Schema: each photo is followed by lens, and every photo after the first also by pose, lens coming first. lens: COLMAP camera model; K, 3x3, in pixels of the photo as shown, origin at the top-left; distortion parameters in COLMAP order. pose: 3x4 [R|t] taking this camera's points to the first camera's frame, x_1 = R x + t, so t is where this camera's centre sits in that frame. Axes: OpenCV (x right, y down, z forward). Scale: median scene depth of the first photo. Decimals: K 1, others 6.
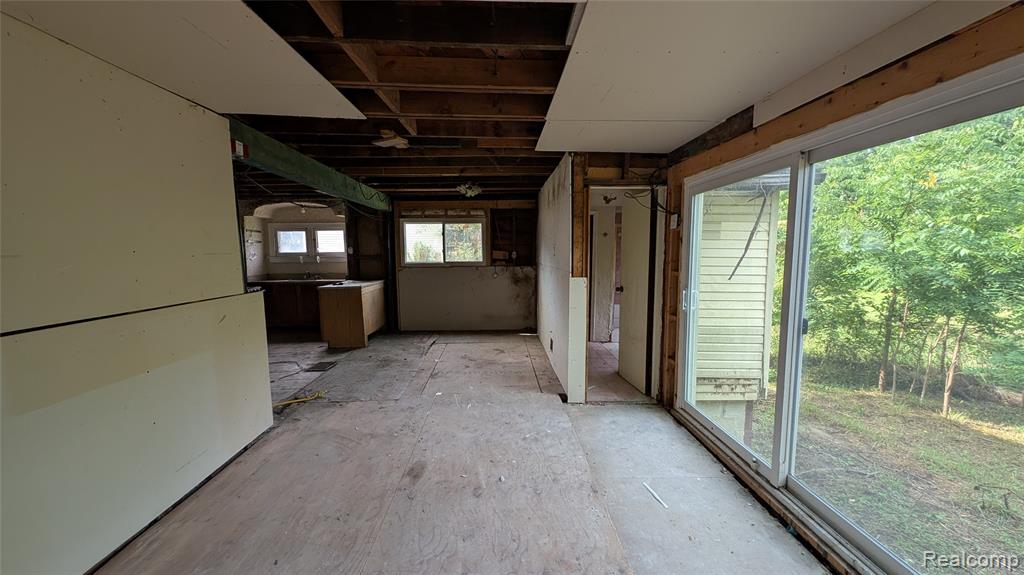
lens RADIAL K [[384.2, 0, 508.2], [0, 384.2, 290.2], [0, 0, 1]] dist [0.001638, -0.000068]
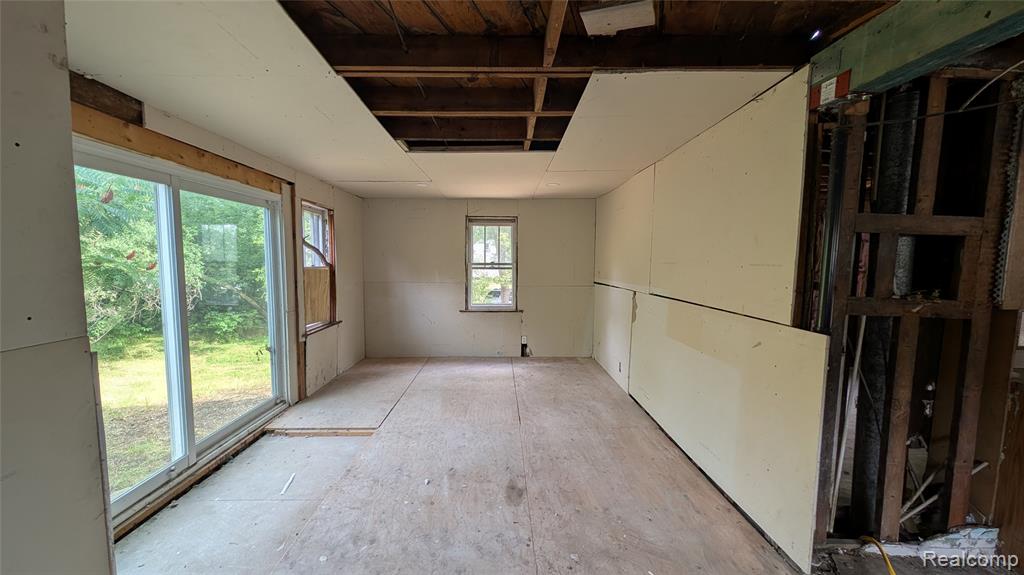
lens RADIAL K [[384.2, 0, 508.2], [0, 384.2, 290.2], [0, 0, 1]] dist [0.001638, -0.000068]
pose [[-0.999991, -0.003003, 0.003133, -0.232079], [-0.002386, 0.983466, 0.181080, -0.196558], [-0.003625, 0.181071, -0.983463, 1.890024]]
